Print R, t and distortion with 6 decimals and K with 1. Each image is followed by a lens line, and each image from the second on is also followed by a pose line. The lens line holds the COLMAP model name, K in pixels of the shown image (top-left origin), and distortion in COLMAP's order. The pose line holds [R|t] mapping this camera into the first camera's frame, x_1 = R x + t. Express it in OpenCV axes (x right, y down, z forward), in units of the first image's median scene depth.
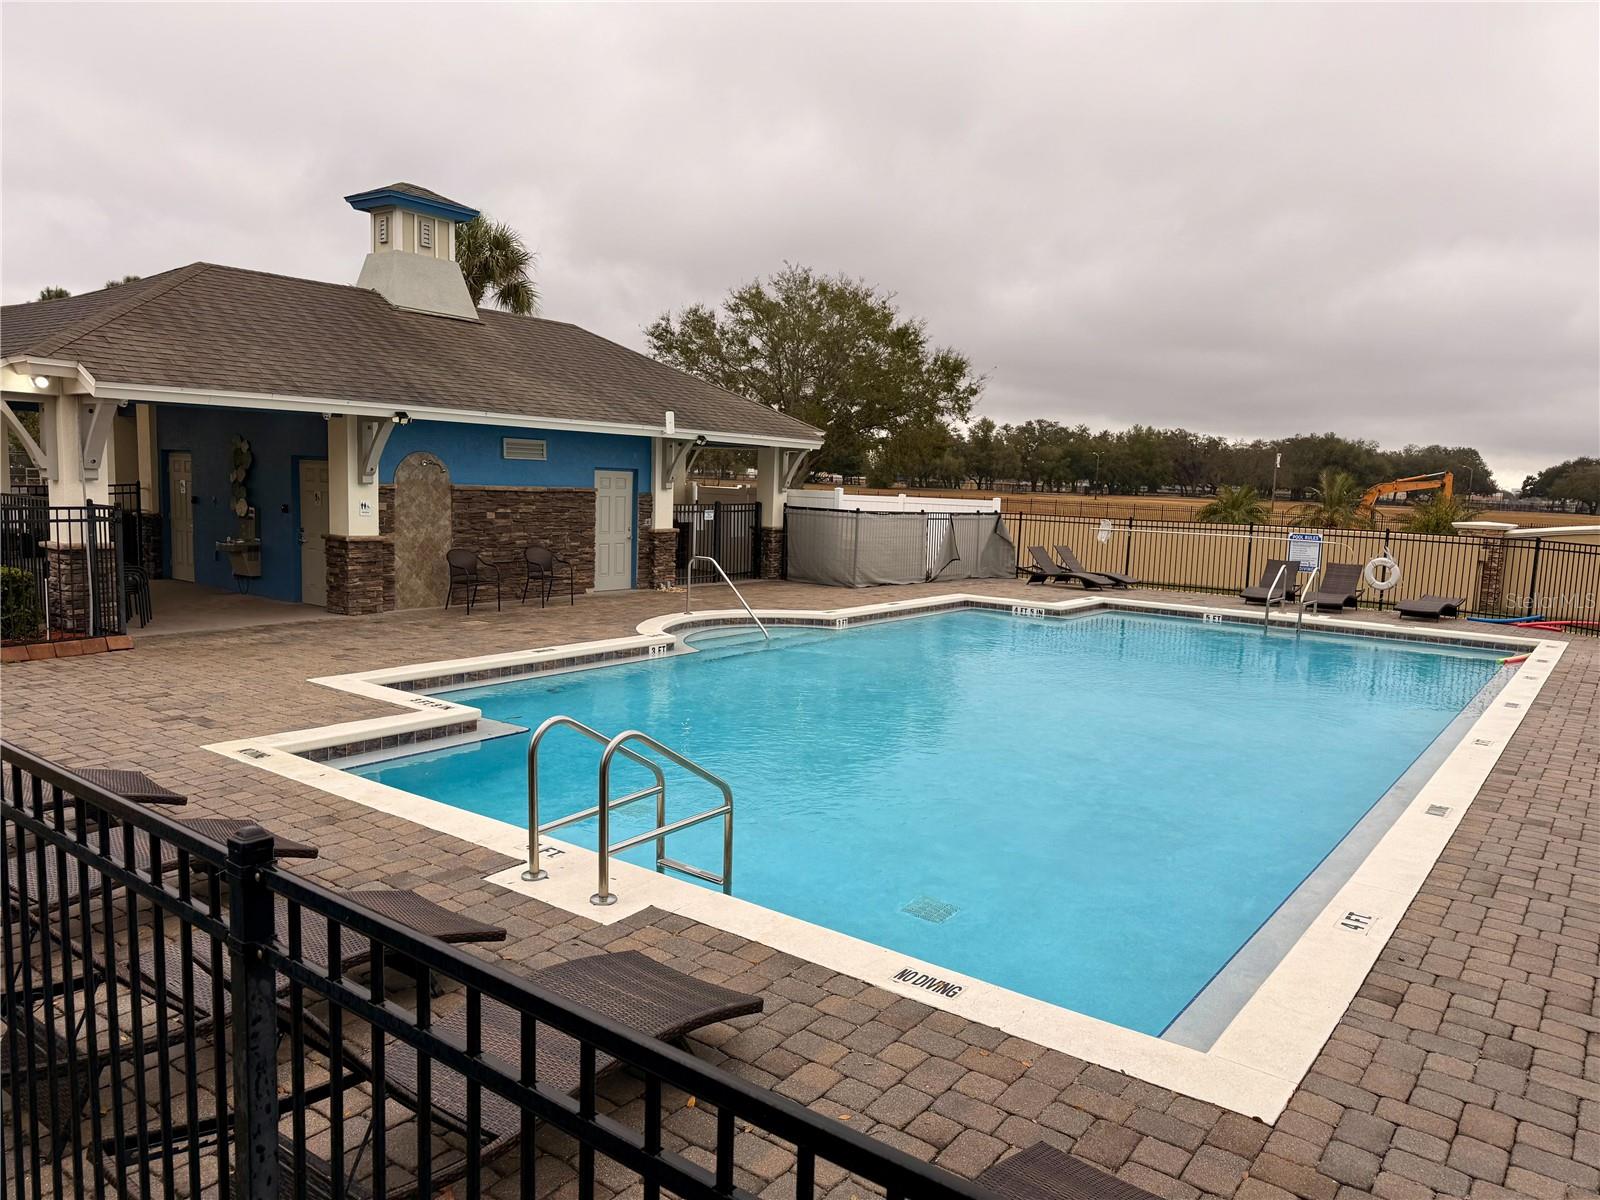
lens RADIAL K [[1134.3, 0, 803.3], [0, 1134.3, 604.4], [0, 0, 1]] dist [0.002367, -0.008168]
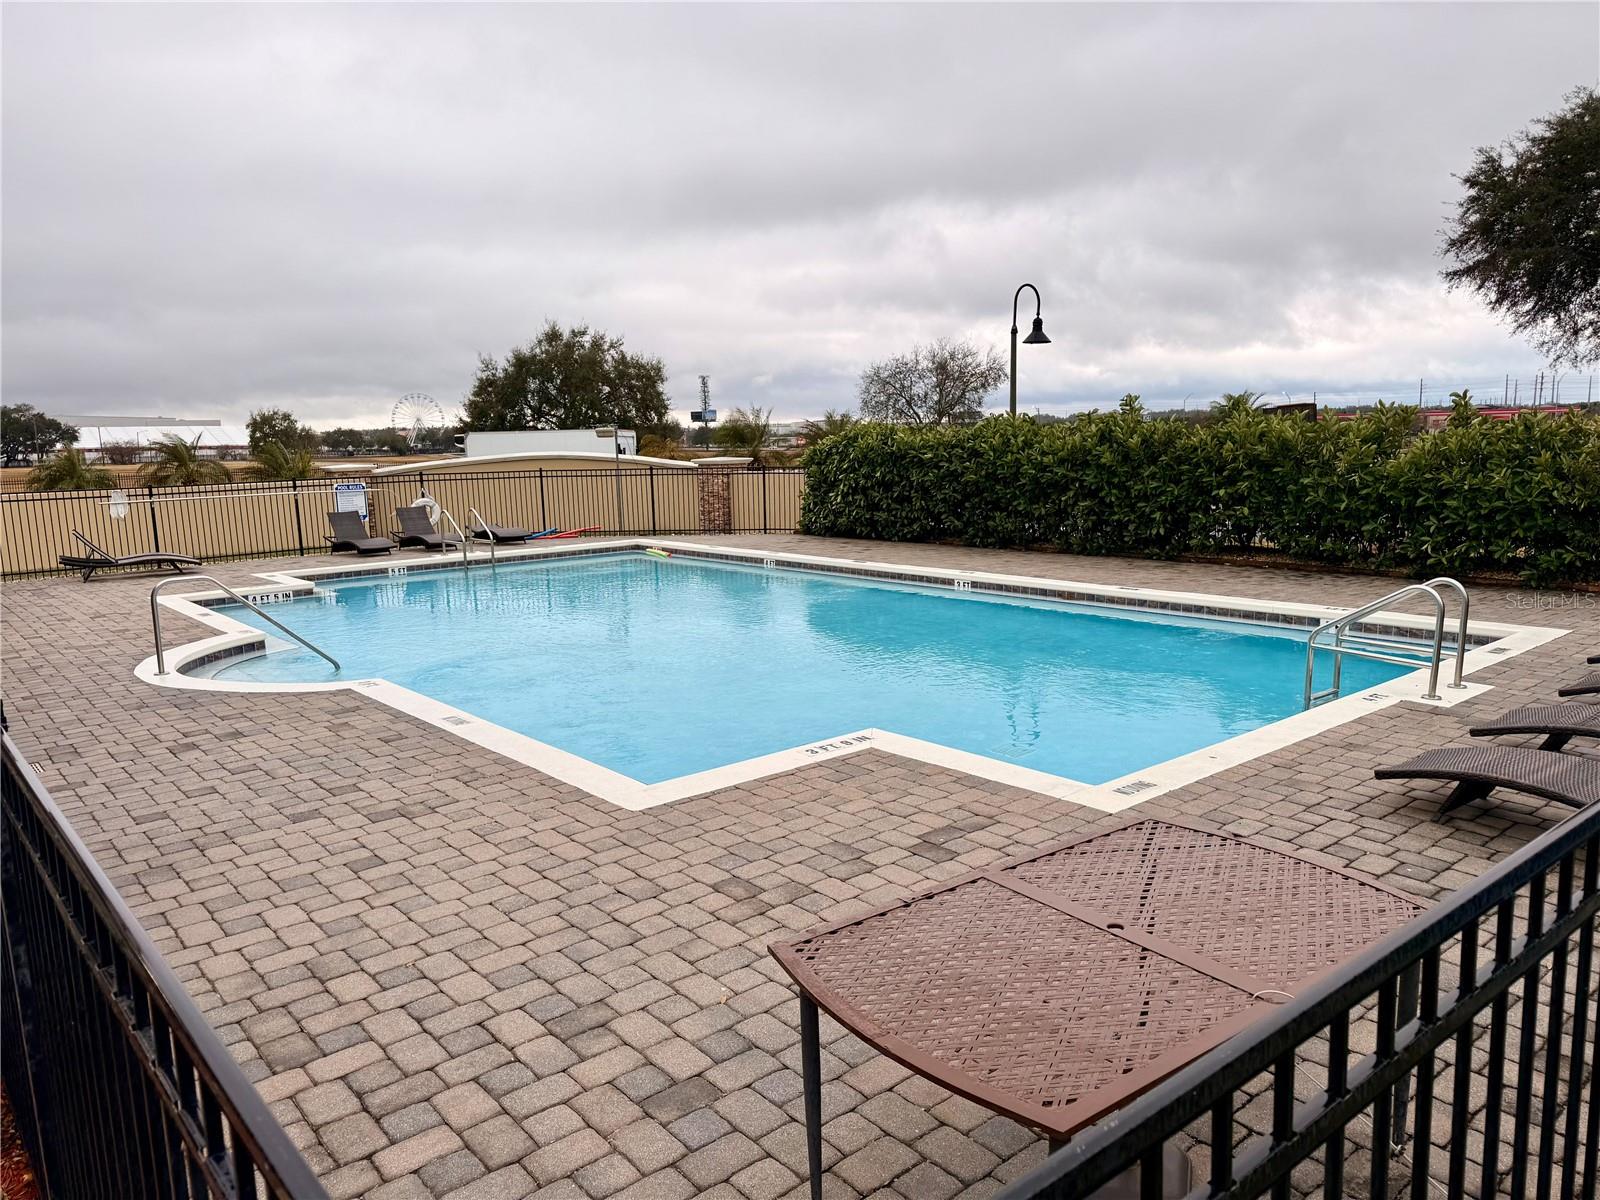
lens RADIAL K [[1134.3, 0, 805.0], [0, 1134.3, 603.7], [0, 0, 1]] dist [0.002367, -0.008168]
pose [[0.216334, -0.185104, 0.958612, -0.505581], [0.139795, 0.977618, 0.157226, -0.064215], [-0.966259, 0.099996, 0.237369, 0.396289]]
